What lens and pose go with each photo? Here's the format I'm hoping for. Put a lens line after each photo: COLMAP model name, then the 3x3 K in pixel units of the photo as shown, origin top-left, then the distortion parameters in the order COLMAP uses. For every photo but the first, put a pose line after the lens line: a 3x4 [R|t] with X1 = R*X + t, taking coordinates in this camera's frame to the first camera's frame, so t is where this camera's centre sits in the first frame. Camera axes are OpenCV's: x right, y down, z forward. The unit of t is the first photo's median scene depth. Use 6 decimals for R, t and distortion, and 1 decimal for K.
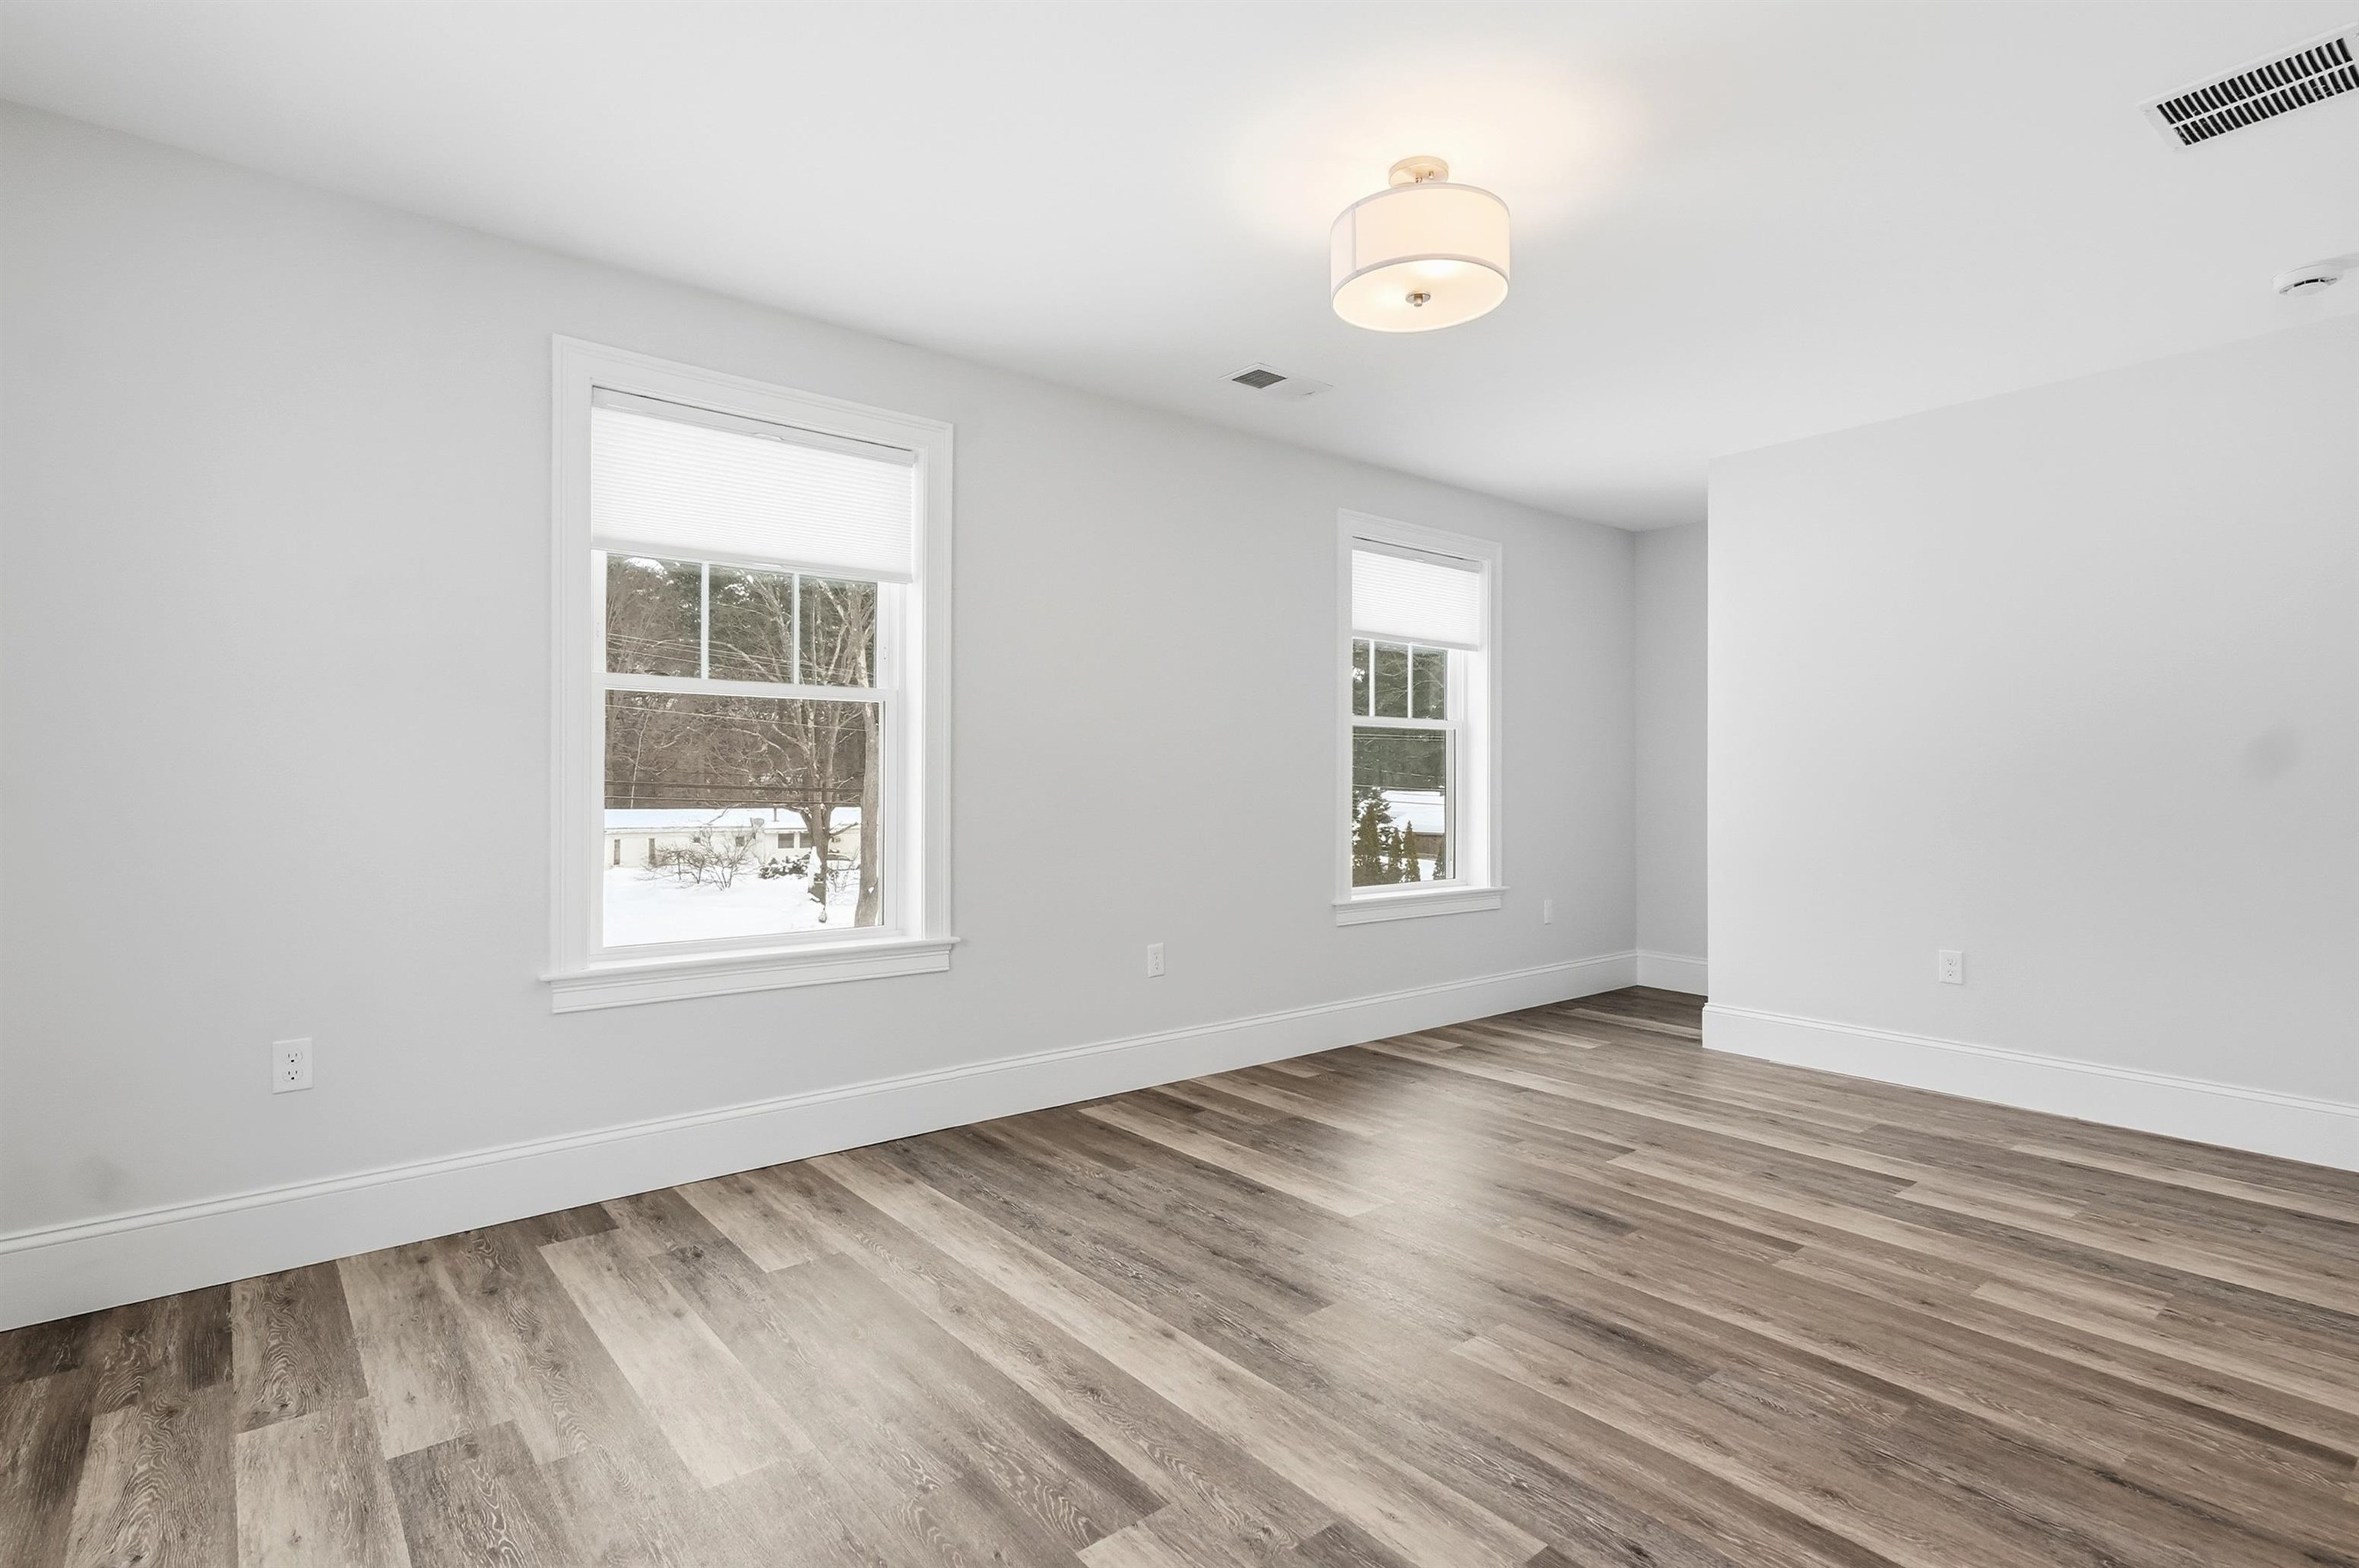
lens RADIAL K [[1137.8, 0, 1187.5], [0, 1137.8, 777.6], [0, 0, 1]] dist [0.017459, 0.004807]
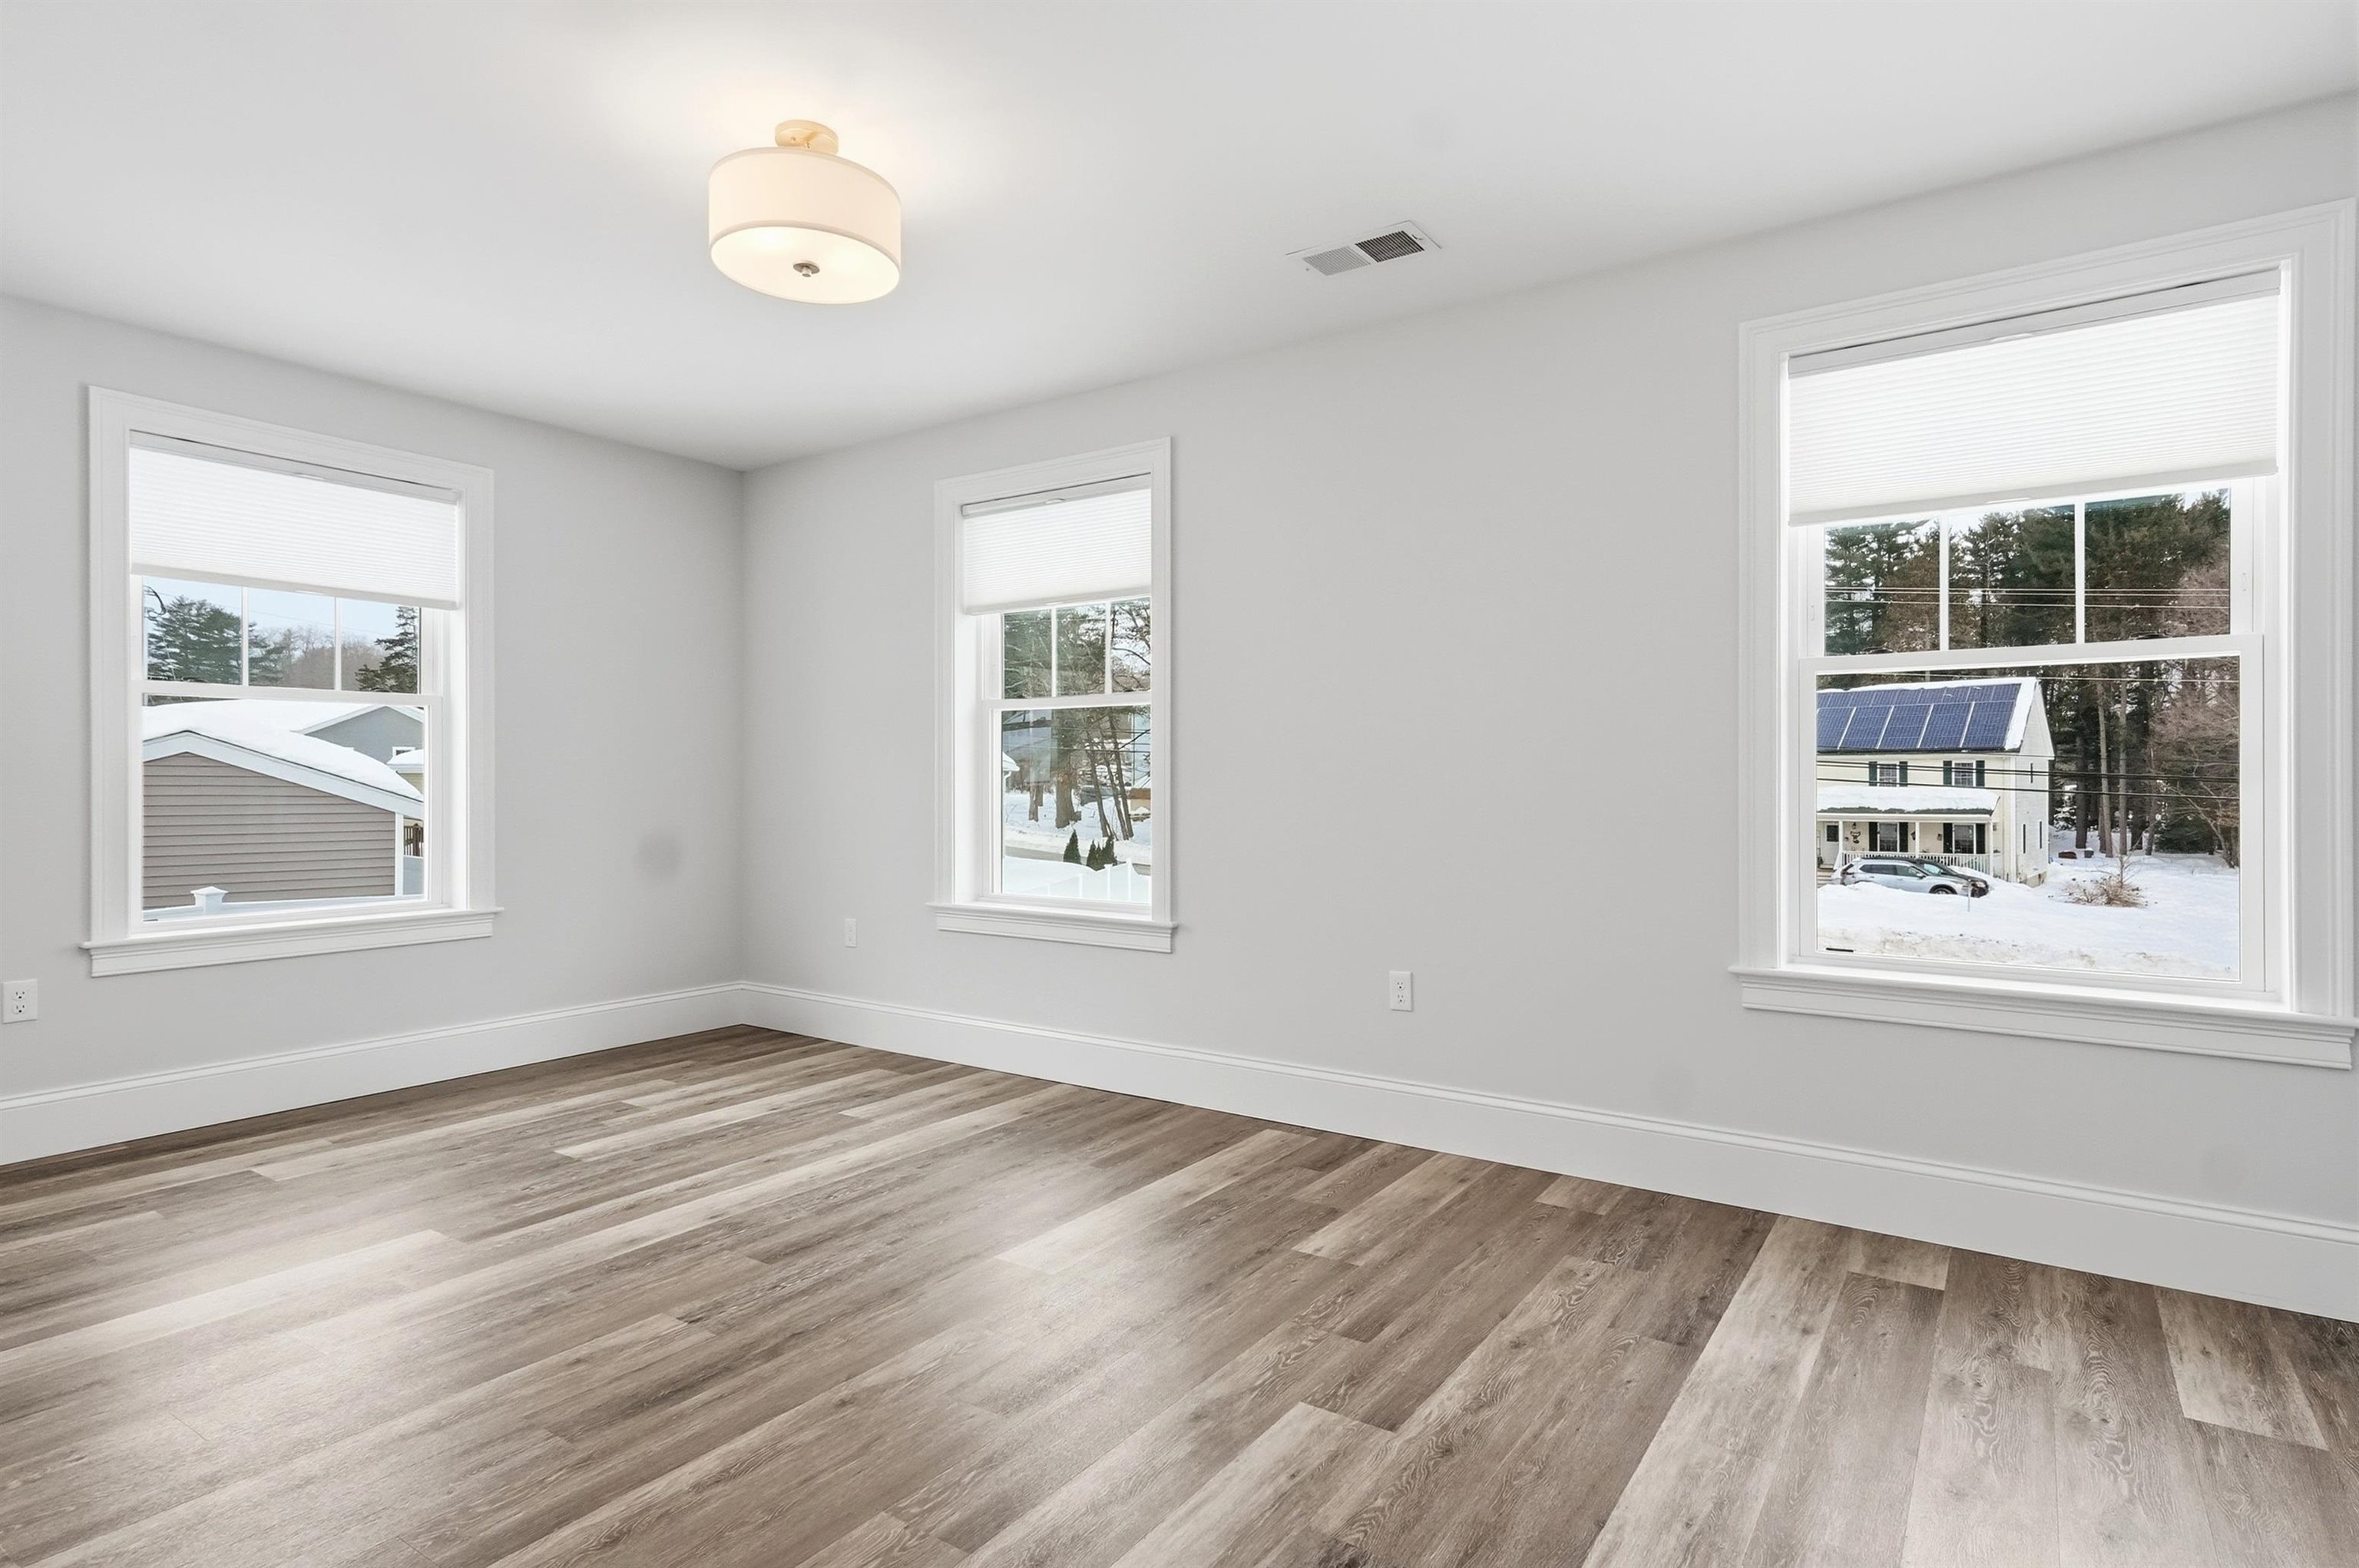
lens RADIAL K [[1190.1, 0, 1173.2], [0, 1190.1, 780.3], [0, 0, 1]] dist [0.008957, 0.001656]
pose [[0.296208, 0.001016, -0.955123, 0.901695], [0.007558, 0.999966, 0.003408, 0.004806], [0.955094, -0.008228, 0.296190, 0.715871]]
